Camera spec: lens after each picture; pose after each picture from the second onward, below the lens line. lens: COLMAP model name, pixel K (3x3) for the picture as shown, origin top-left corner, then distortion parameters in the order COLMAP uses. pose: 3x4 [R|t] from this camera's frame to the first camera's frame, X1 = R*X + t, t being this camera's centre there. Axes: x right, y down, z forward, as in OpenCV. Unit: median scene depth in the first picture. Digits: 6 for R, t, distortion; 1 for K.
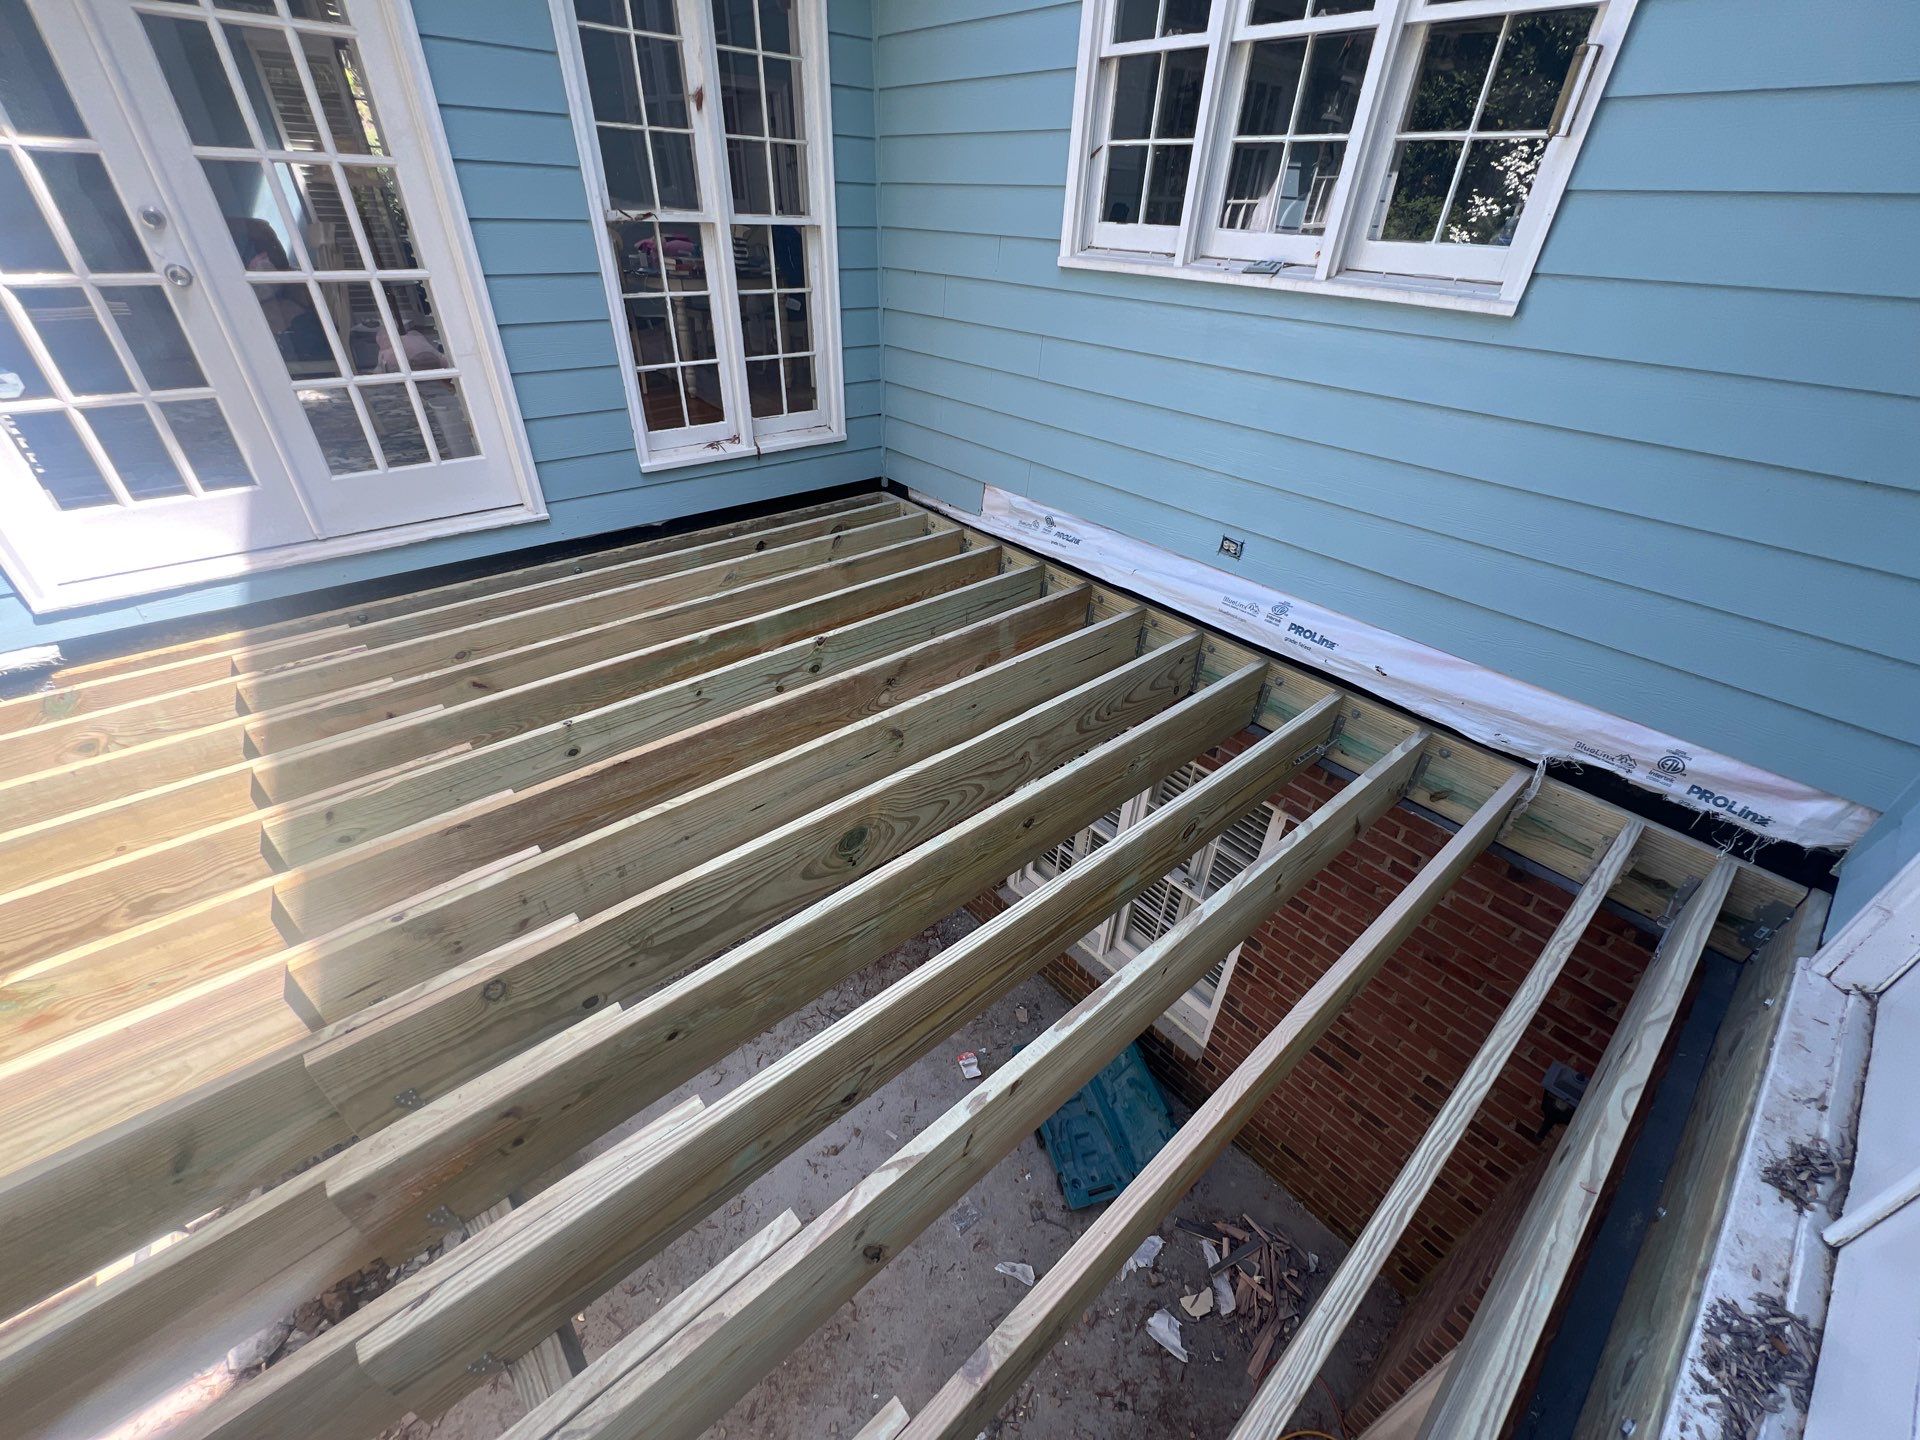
lens RADIAL K [[767.2, 0, 957.8], [0, 767.2, 721.3], [0, 0, 1]] dist [-0.001083, 0.000137]
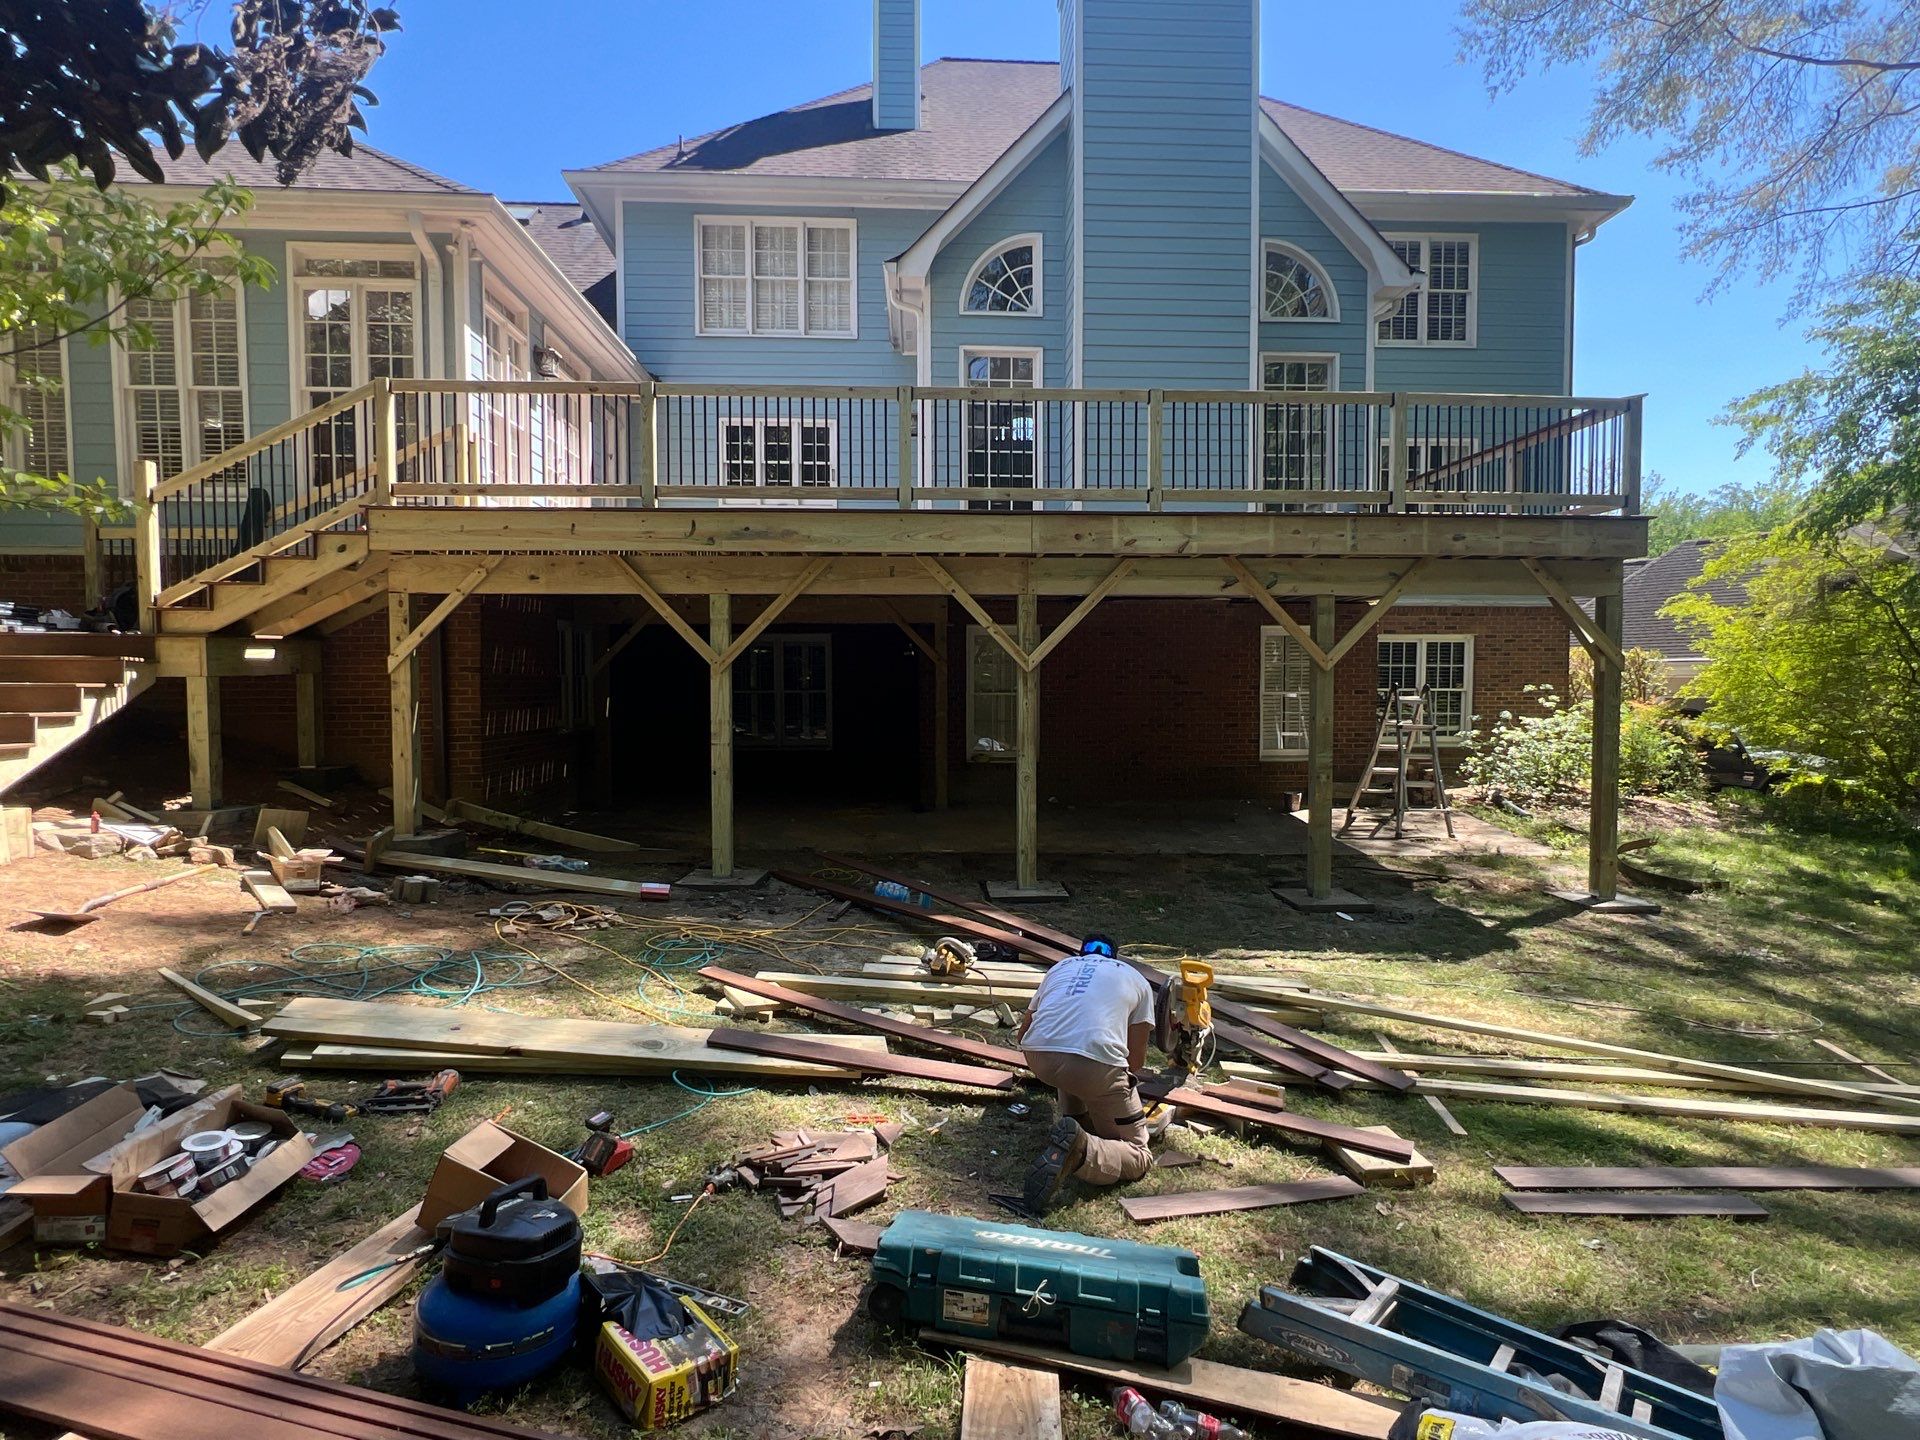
lens RADIAL K [[1013.2, 0, 955.1], [0, 1013.2, 722.8], [0, 0, 1]] dist [-0.002153, -0.000165]
pose [[0.611187, -0.067245, 0.788624, -3.161795], [0.462103, 0.839248, -0.286571, 2.229454], [-0.642581, 0.539574, 0.544012, -1.826498]]
